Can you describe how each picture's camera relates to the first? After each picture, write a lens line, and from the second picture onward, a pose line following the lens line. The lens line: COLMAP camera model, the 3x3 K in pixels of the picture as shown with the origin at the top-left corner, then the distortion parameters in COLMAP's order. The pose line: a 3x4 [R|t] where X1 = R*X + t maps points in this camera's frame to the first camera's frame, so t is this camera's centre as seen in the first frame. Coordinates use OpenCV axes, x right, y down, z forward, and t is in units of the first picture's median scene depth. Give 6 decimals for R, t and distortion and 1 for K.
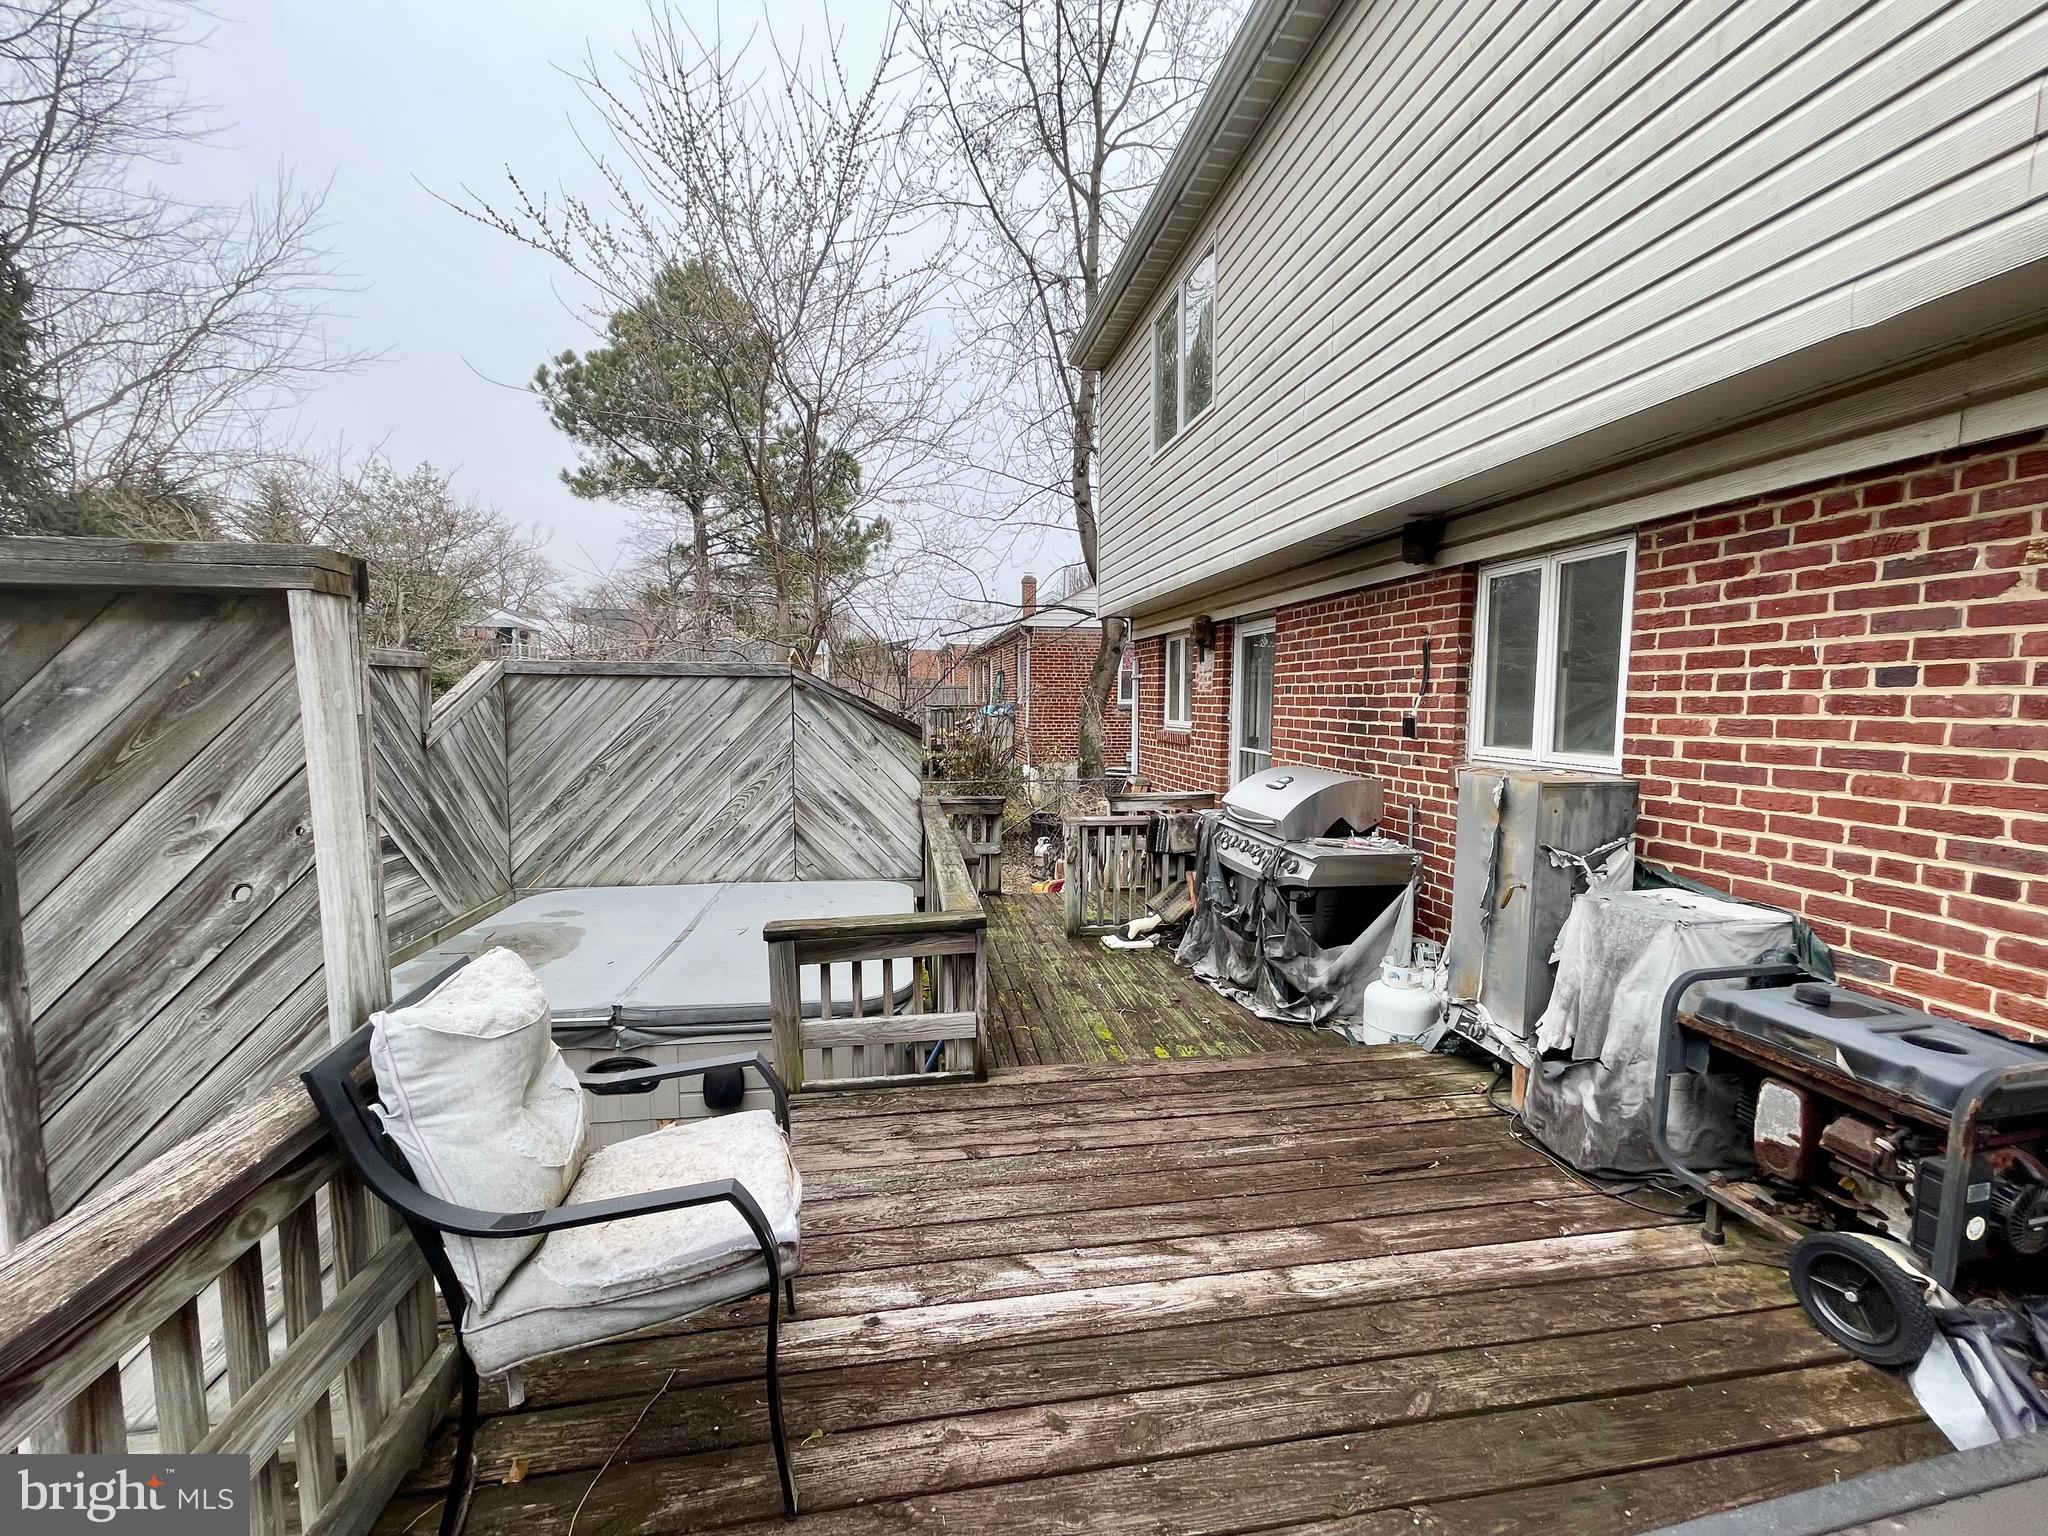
lens RADIAL K [[824.7, 0, 1025.9], [0, 824.7, 768.7], [0, 0, 1]] dist [-0.003290, 0.001053]
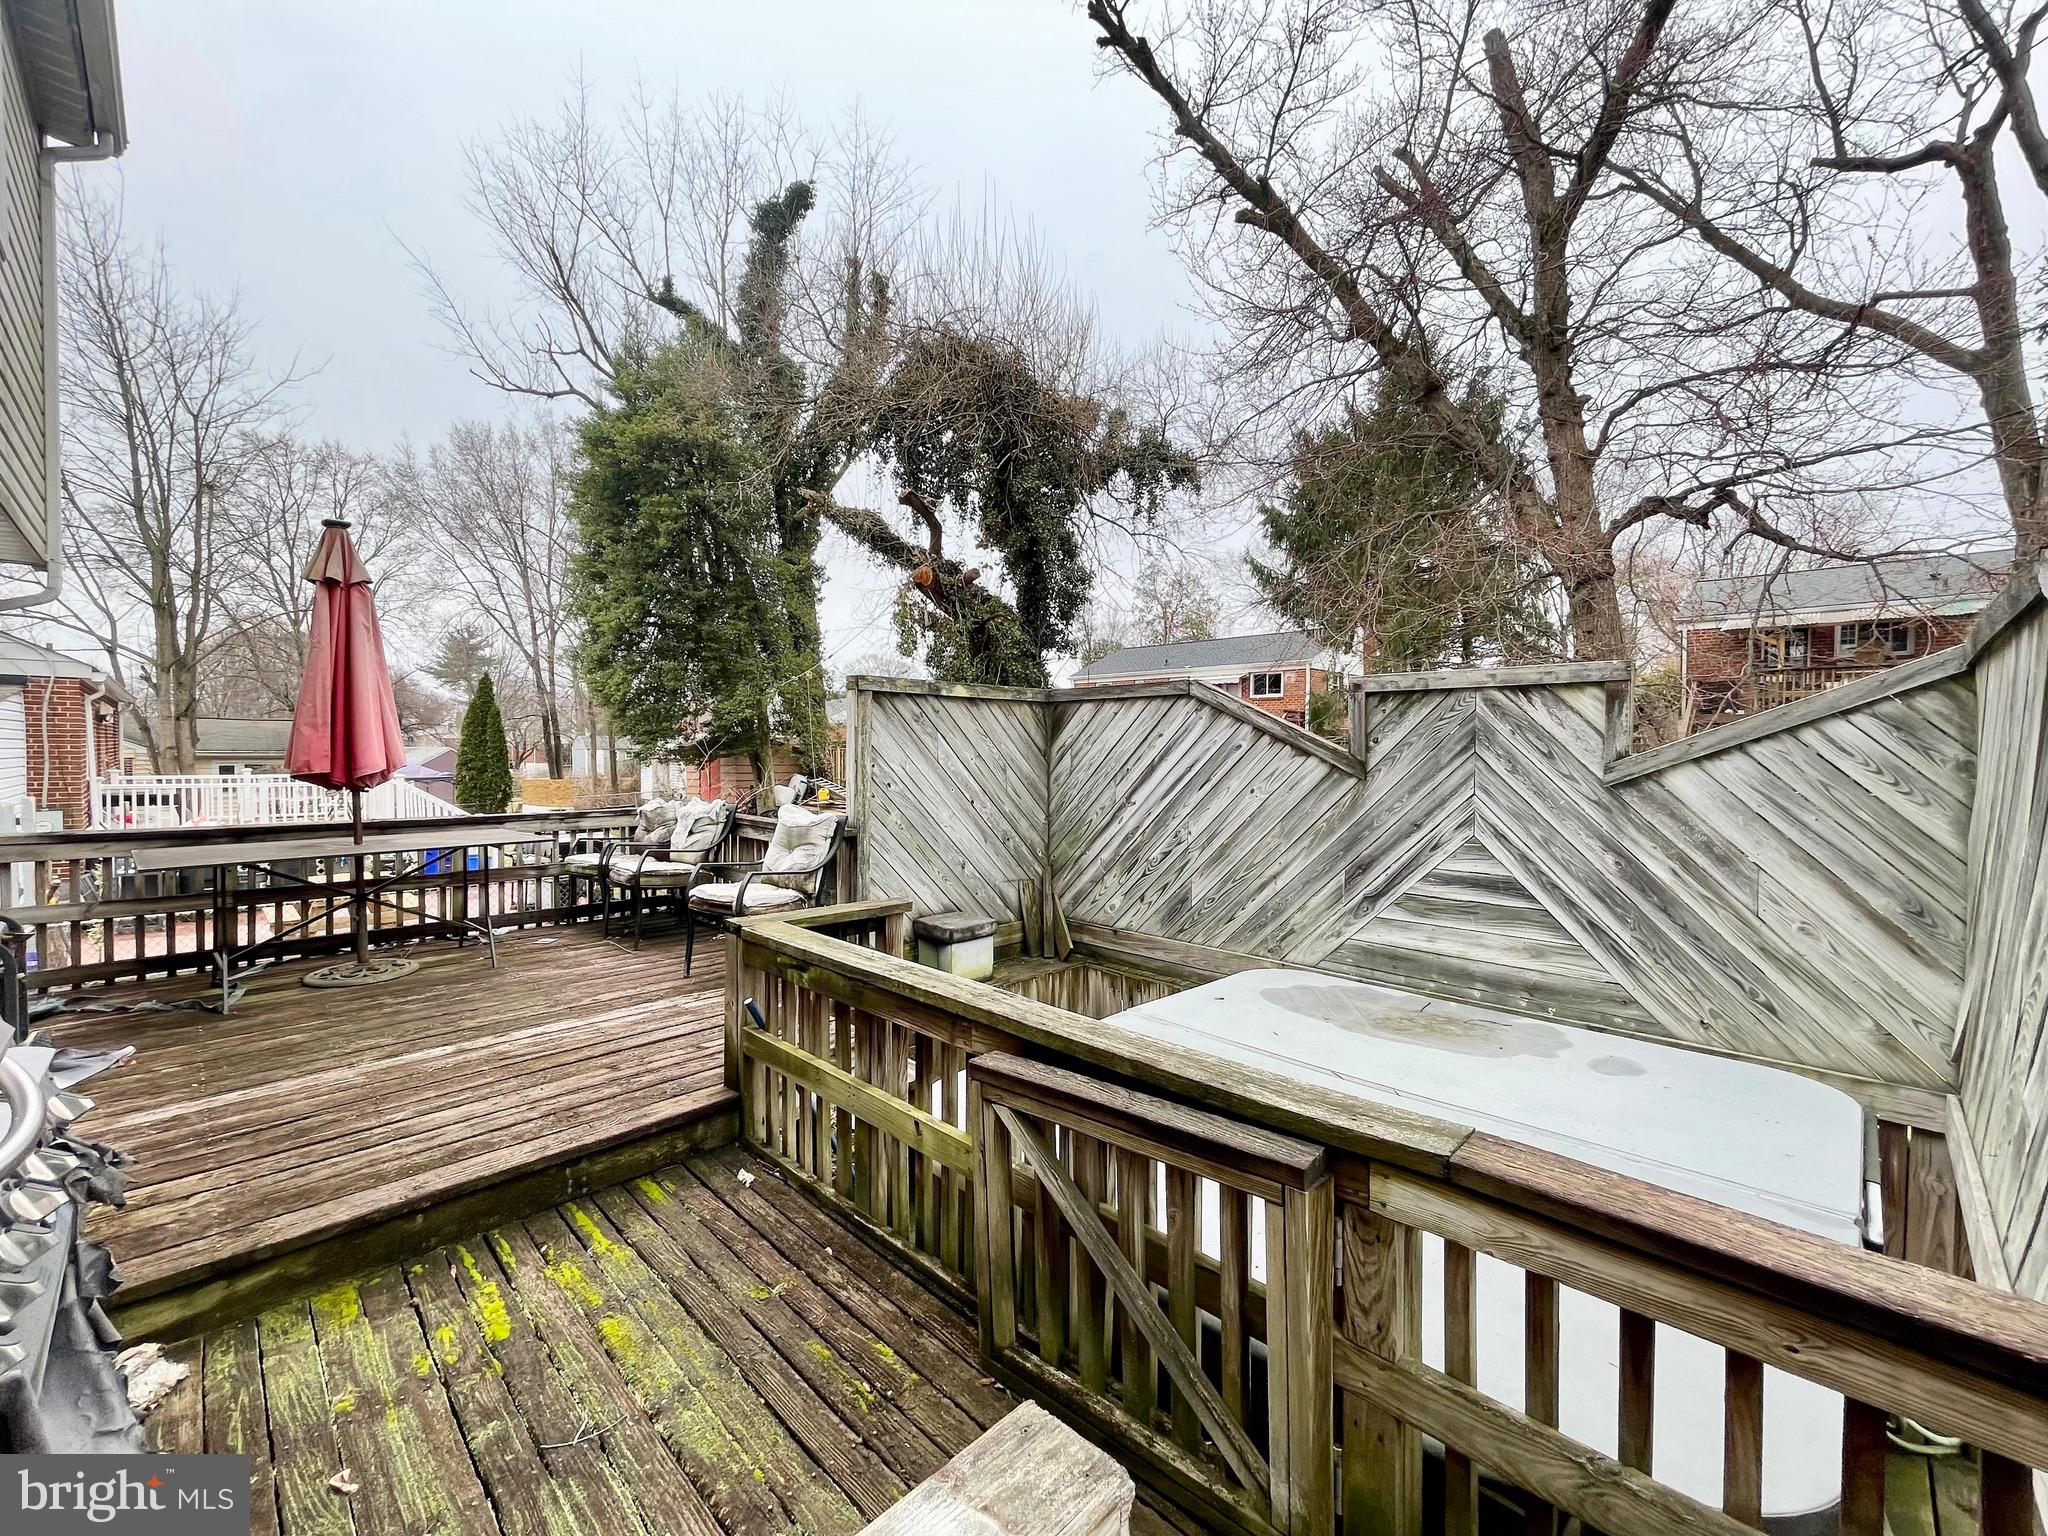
lens RADIAL K [[824.7, 0, 1027.0], [0, 824.7, 760.4], [0, 0, 1]] dist [-0.003290, 0.001053]
pose [[-0.804726, -0.004490, -0.593629, 0.363970], [-0.060046, 0.995459, 0.073869, -0.158868], [0.590601, 0.095089, -0.801341, 2.840356]]
